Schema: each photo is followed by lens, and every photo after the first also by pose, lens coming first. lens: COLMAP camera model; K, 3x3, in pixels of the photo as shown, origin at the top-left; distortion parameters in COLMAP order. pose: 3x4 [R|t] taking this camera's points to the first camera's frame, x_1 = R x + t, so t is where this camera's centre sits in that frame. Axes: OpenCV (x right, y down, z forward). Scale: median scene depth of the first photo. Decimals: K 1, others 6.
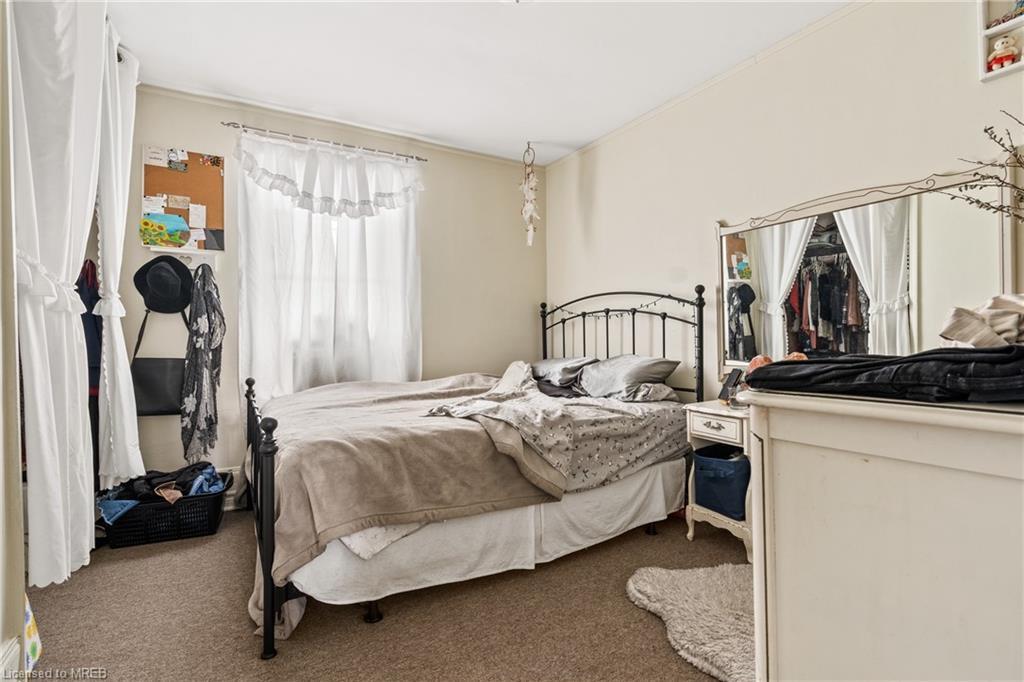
lens RADIAL K [[471.6, 0, 514.2], [0, 471.6, 341.9], [0, 0, 1]] dist [-0.001454, 0.000109]
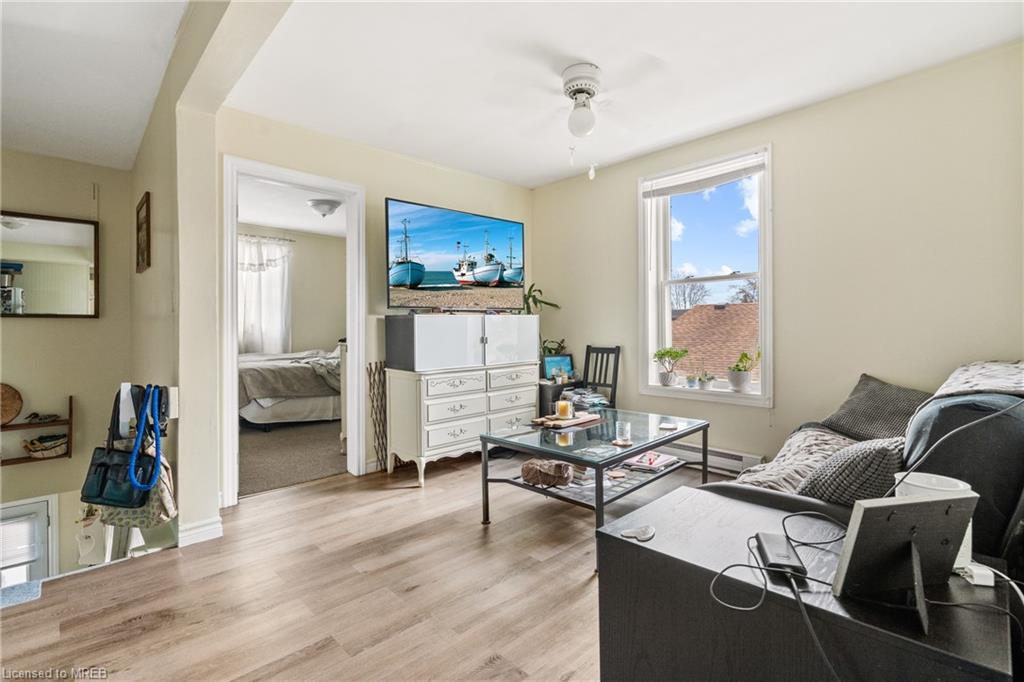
lens RADIAL K [[471.6, 0, 508.8], [0, 471.6, 332.6], [0, 0, 1]] dist [-0.001454, 0.000109]
pose [[0.977658, 0.009477, 0.209988, 0.449605], [-0.009163, 0.999955, -0.002466, -0.012018], [-0.210002, 0.000487, 0.977701, -1.795360]]
